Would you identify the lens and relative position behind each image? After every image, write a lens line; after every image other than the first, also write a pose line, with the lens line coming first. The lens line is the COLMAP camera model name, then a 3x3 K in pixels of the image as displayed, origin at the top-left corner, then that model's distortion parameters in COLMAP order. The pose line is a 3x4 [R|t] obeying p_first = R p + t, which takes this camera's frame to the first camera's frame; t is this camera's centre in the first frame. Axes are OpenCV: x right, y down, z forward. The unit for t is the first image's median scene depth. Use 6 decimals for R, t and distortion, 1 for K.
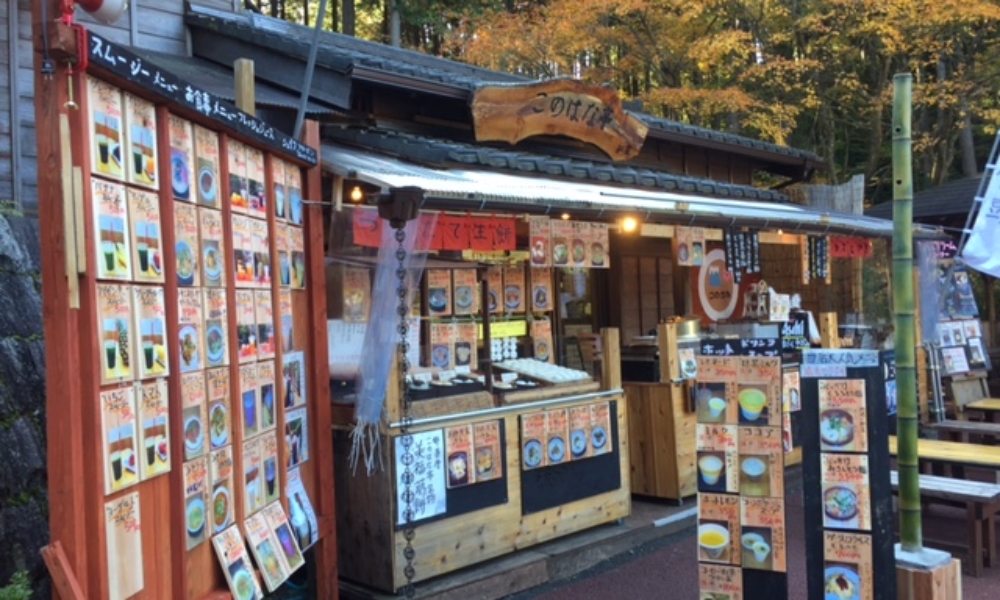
lens RADIAL K [[853.4, 0, 499.0], [0, 853.4, 305.0], [0, 0, 1]] dist [0.031633, -0.011997]
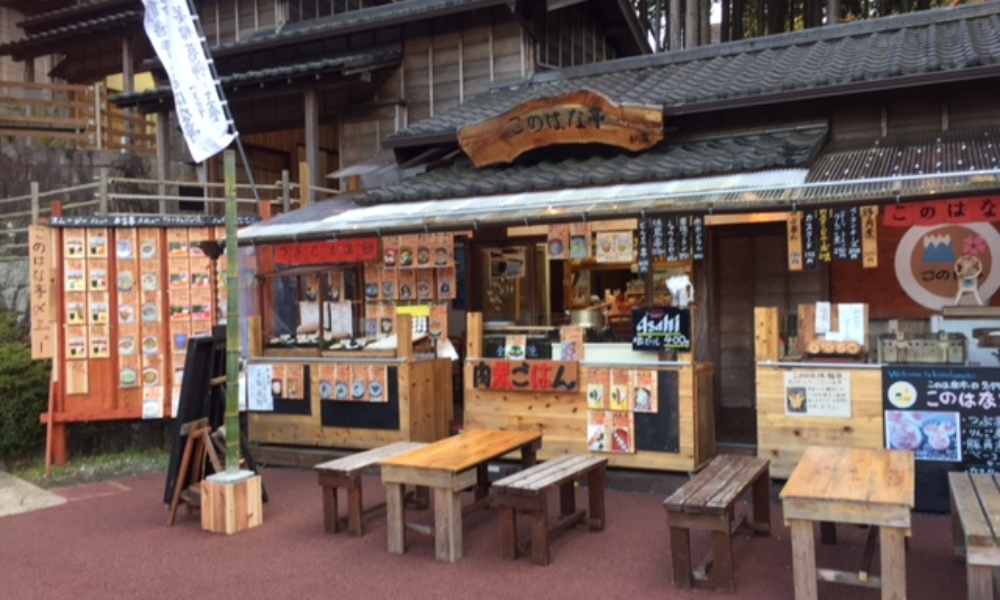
lens RADIAL K [[853.4, 0, 501.2], [0, 853.4, 302.0], [0, 0, 1]] dist [0.031633, -0.011997]
pose [[0.330035, 0.037964, -0.943205, 1.512839], [0.018344, 0.998744, 0.046618, -0.054164], [0.943791, -0.032688, 0.328924, 0.720975]]
